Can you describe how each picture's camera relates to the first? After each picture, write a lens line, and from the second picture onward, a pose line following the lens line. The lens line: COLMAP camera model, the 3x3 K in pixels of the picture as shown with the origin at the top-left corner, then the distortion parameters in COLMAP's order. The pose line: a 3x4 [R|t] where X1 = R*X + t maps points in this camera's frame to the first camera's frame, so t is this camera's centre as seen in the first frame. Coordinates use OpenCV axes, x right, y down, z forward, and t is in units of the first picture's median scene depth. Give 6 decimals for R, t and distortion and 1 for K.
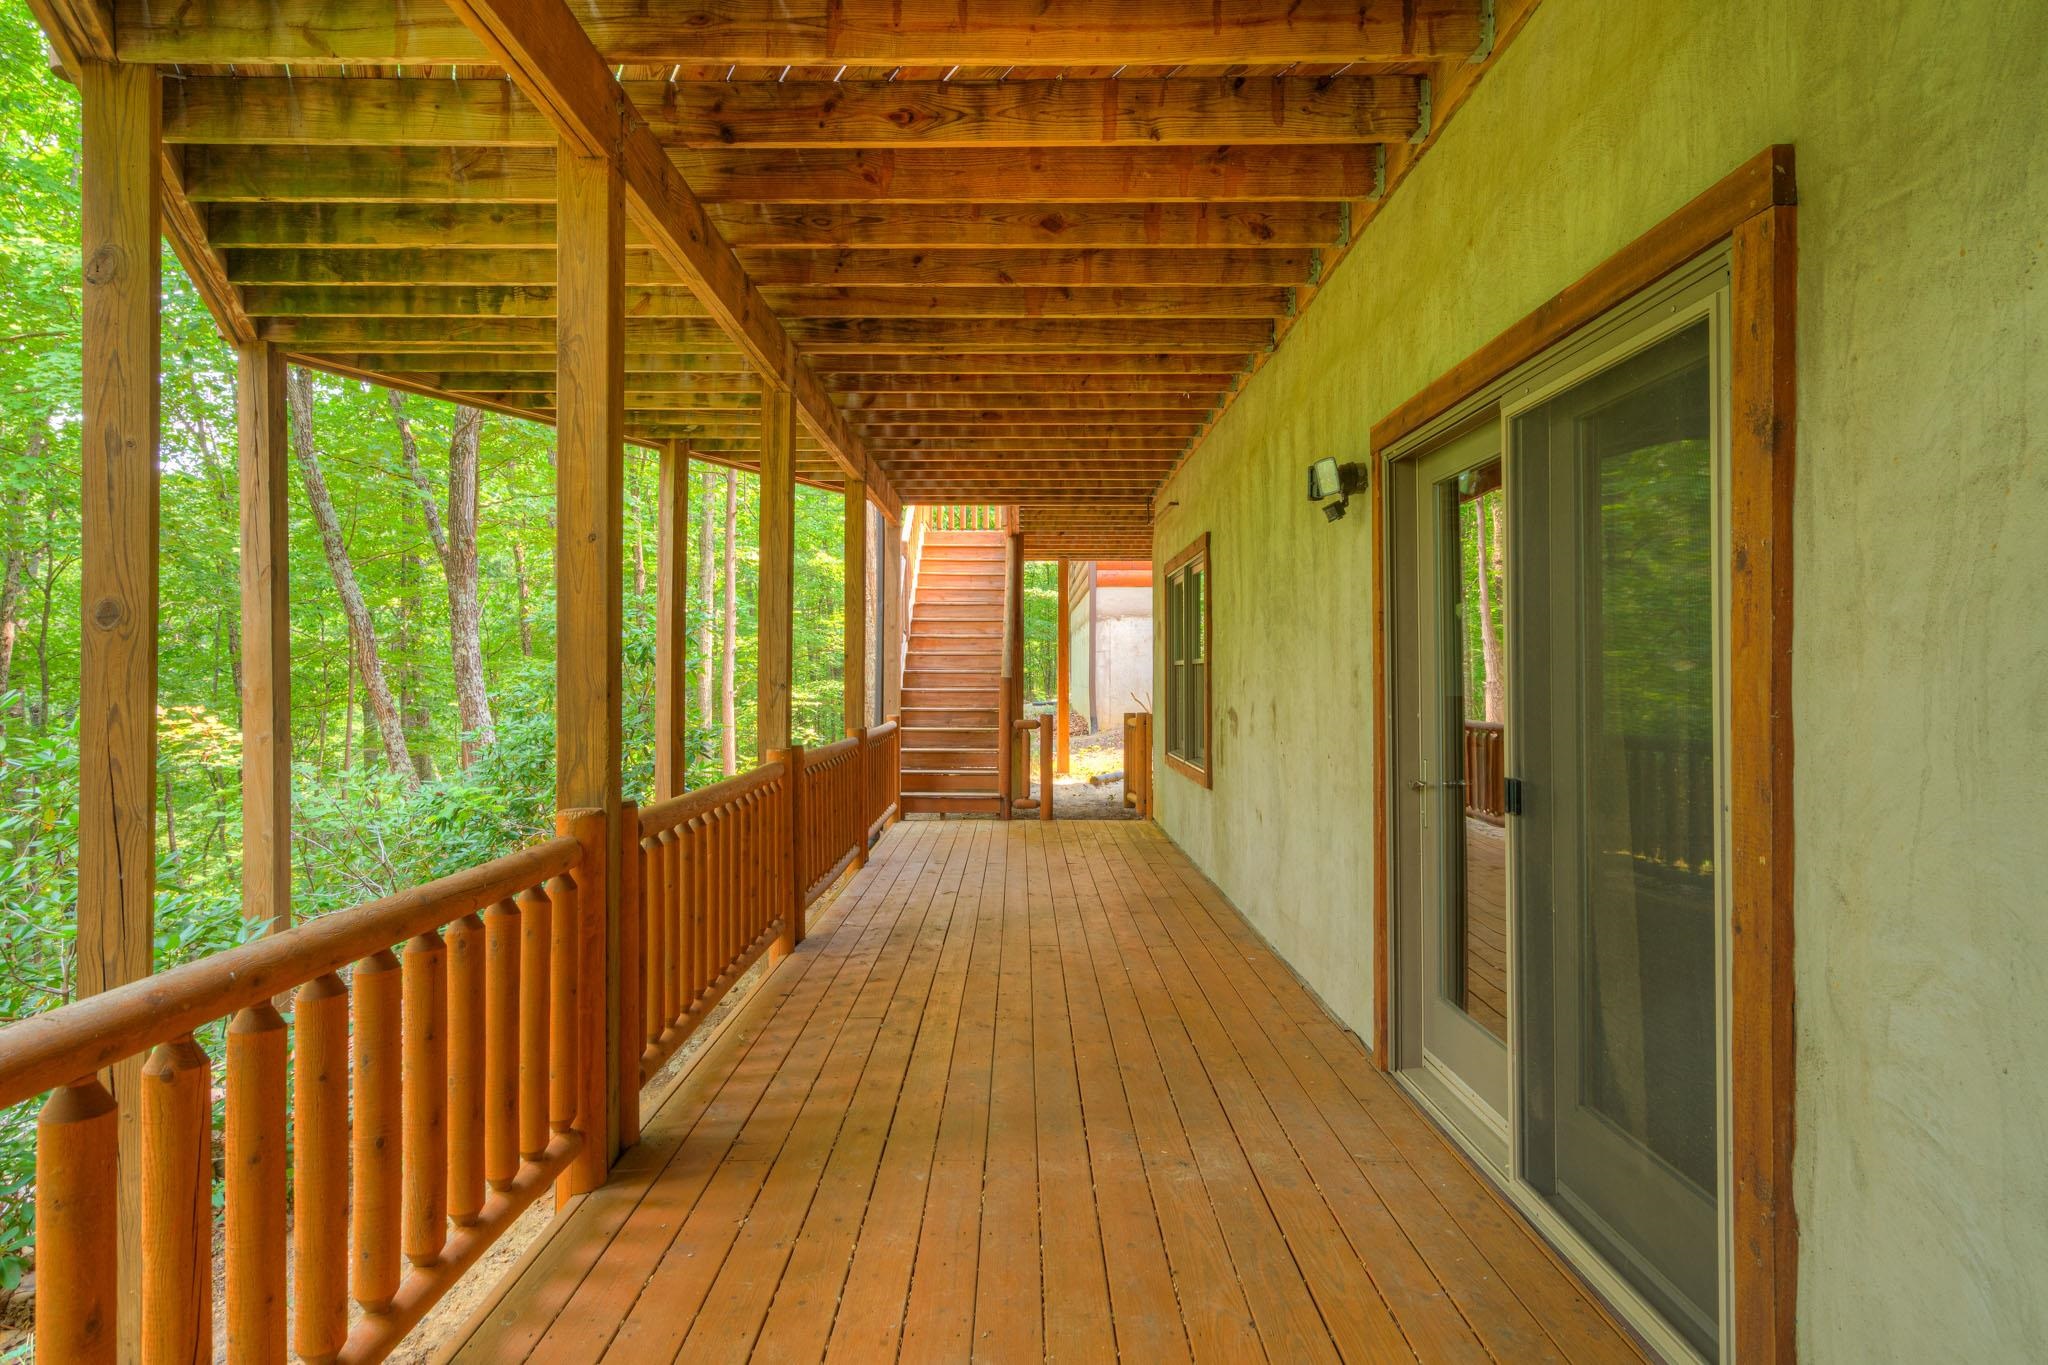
lens RADIAL K [[1131.2, 0, 1019.2], [0, 1131.2, 659.2], [0, 0, 1]] dist [-0.002204, -0.000153]
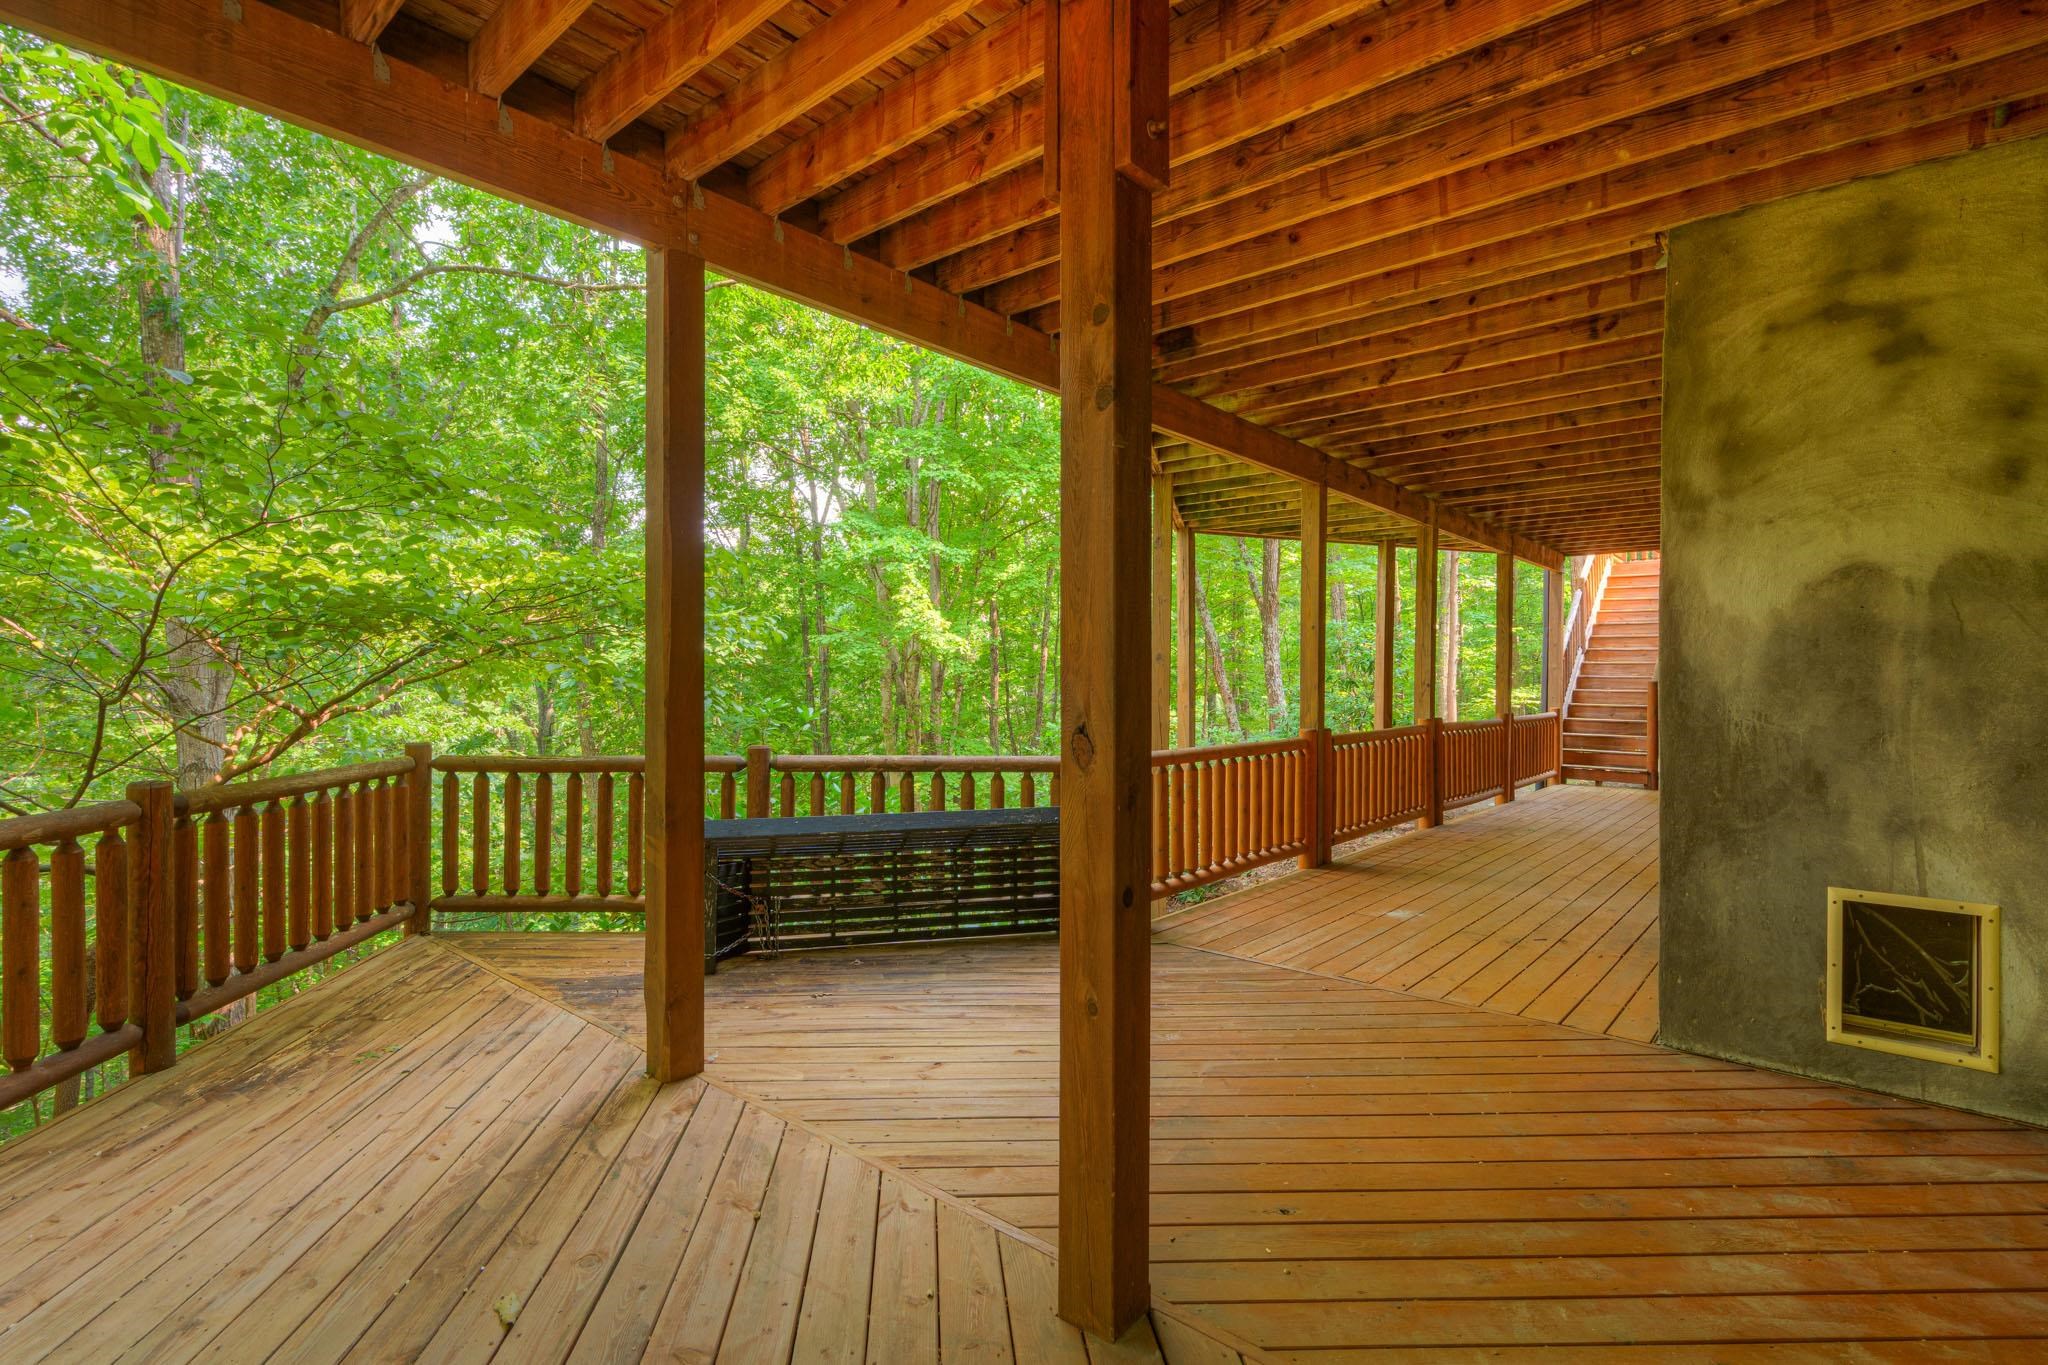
lens RADIAL K [[952.1, 0, 1006.3], [0, 952.1, 709.7], [0, 0, 1]] dist [-0.002193, 0.000178]
pose [[0.746061, 0.026850, -0.665336, 0.161341], [0.005361, 0.998912, 0.046323, -0.006104], [0.665856, -0.038126, 0.745106, -0.322927]]
